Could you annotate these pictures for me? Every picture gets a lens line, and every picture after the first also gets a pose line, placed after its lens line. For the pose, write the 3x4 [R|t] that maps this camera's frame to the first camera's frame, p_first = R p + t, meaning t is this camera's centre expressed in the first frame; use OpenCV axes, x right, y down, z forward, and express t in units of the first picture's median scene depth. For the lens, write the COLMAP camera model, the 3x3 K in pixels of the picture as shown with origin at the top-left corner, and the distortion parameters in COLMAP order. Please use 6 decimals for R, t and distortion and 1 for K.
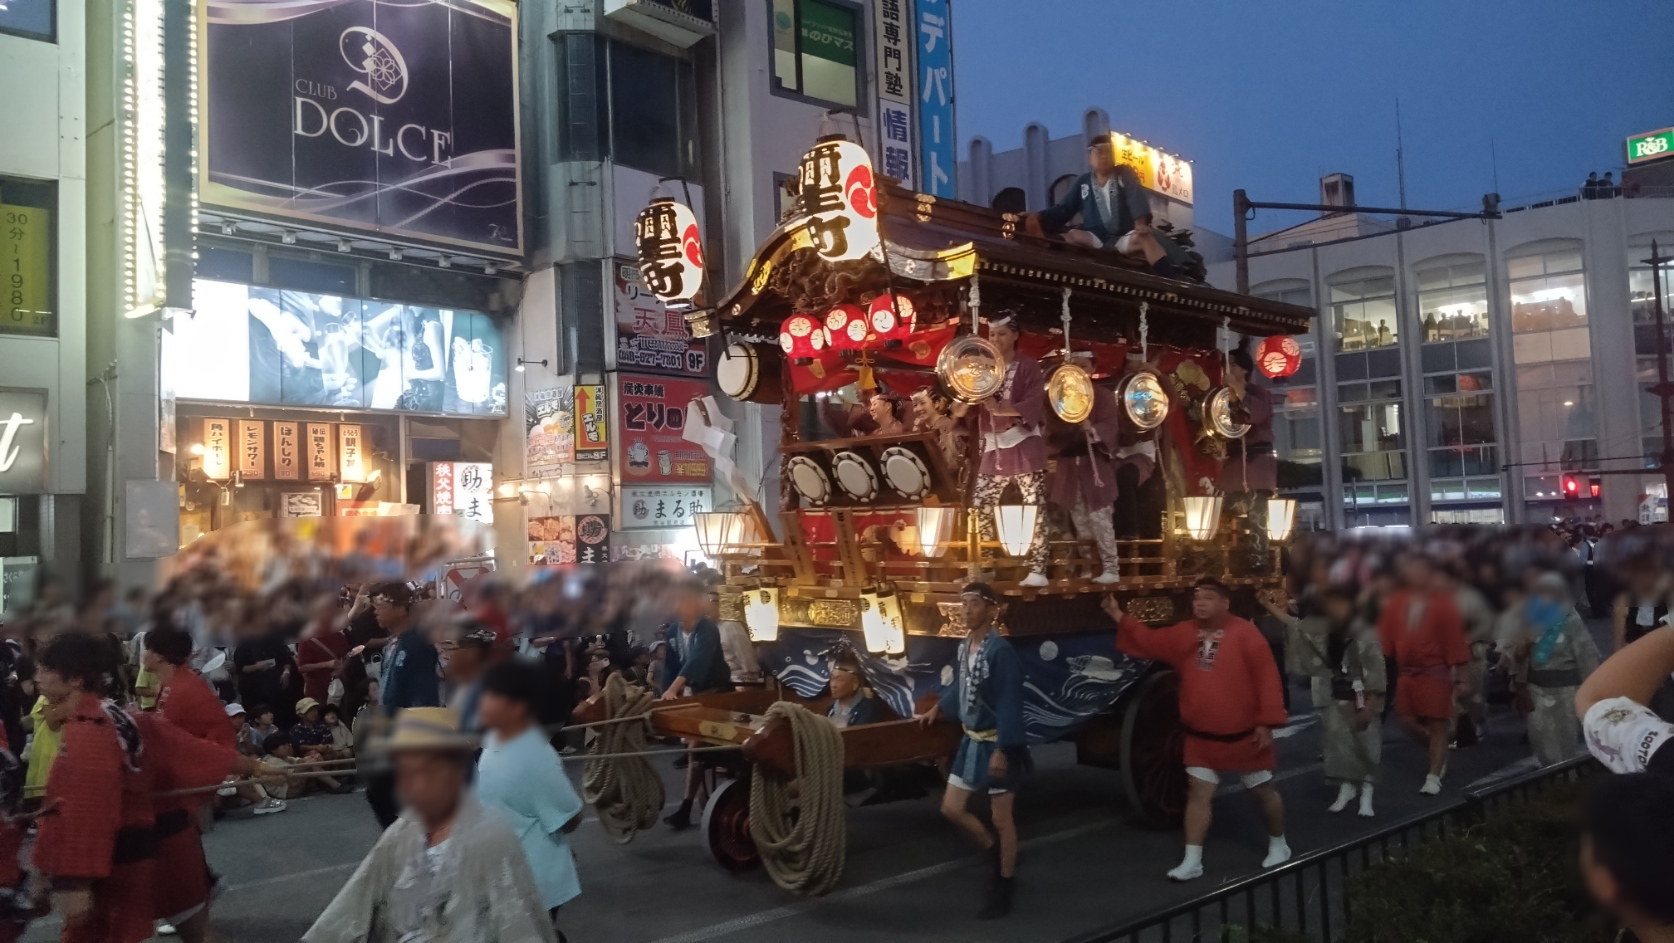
lens RADIAL K [[1307.6, 0, 824.3], [0, 1307.6, 465.6], [0, 0, 1]] dist [0.018458, -0.029330]
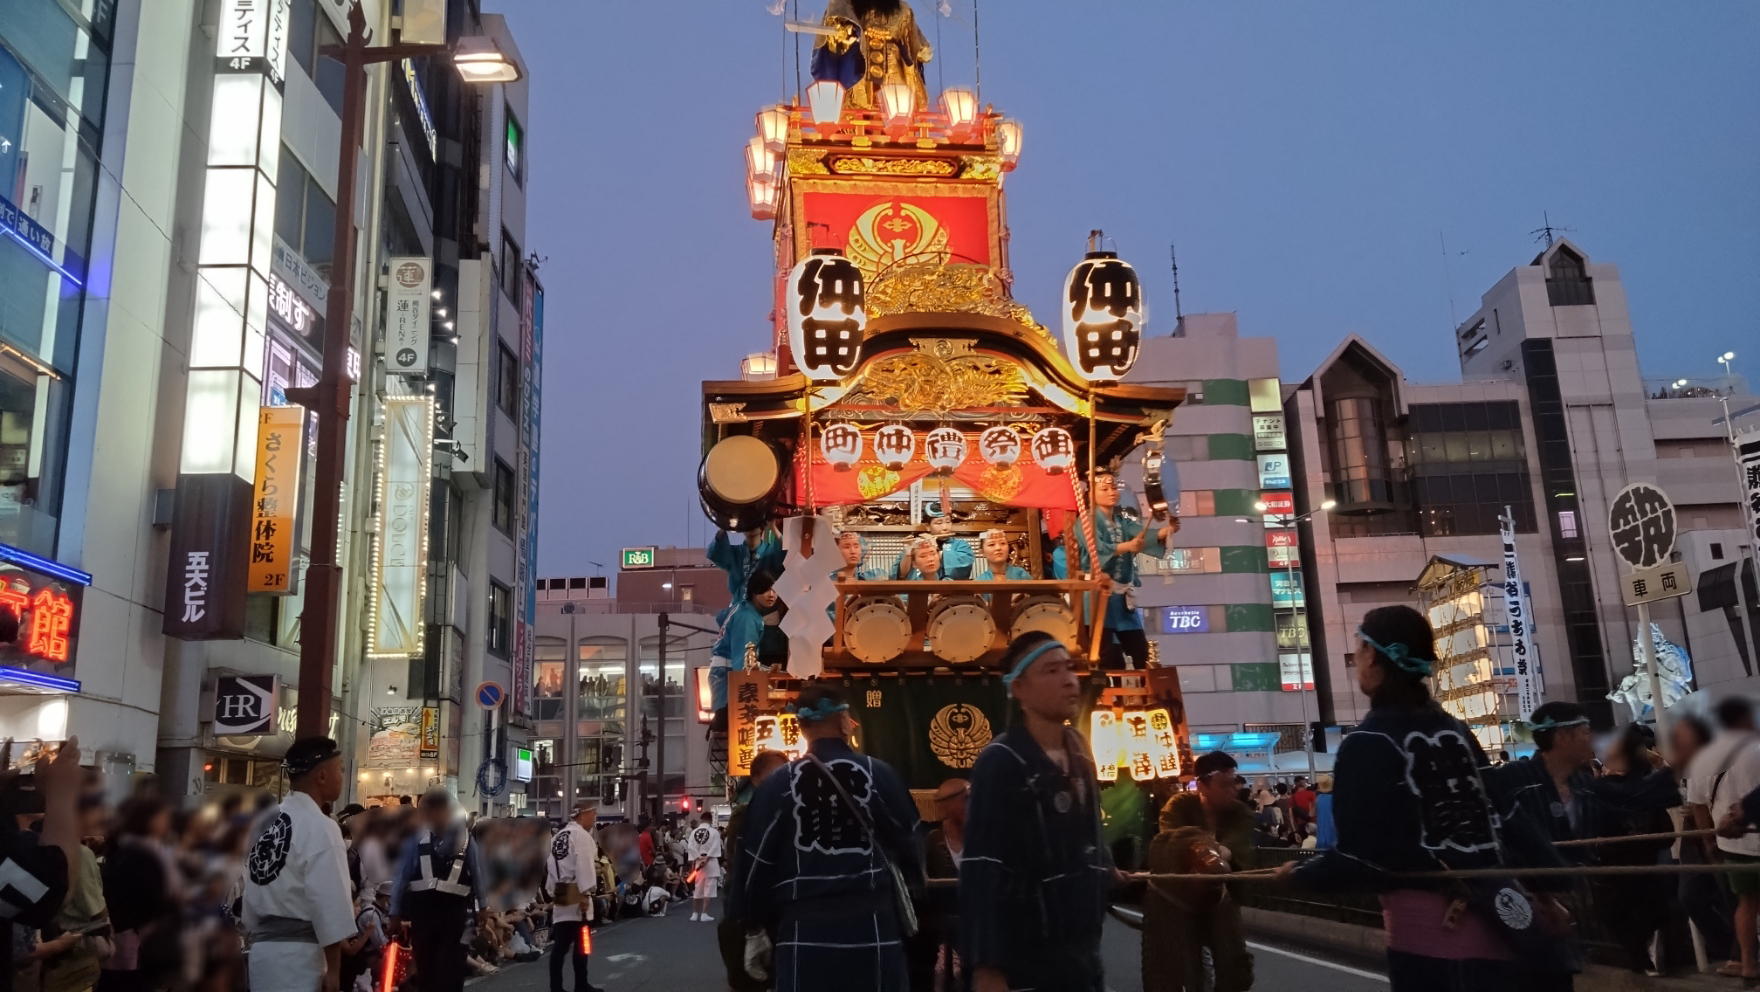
lens RADIAL K [[1374.8, 0, 863.4], [0, 1374.8, 492.5], [0, 0, 1]] dist [0.018458, -0.029330]
pose [[0.661262, 0.202441, 0.722323, -1.107297], [-0.041888, 0.971360, -0.233890, 0.051616], [-0.748985, 0.124406, 0.650803, -0.467849]]
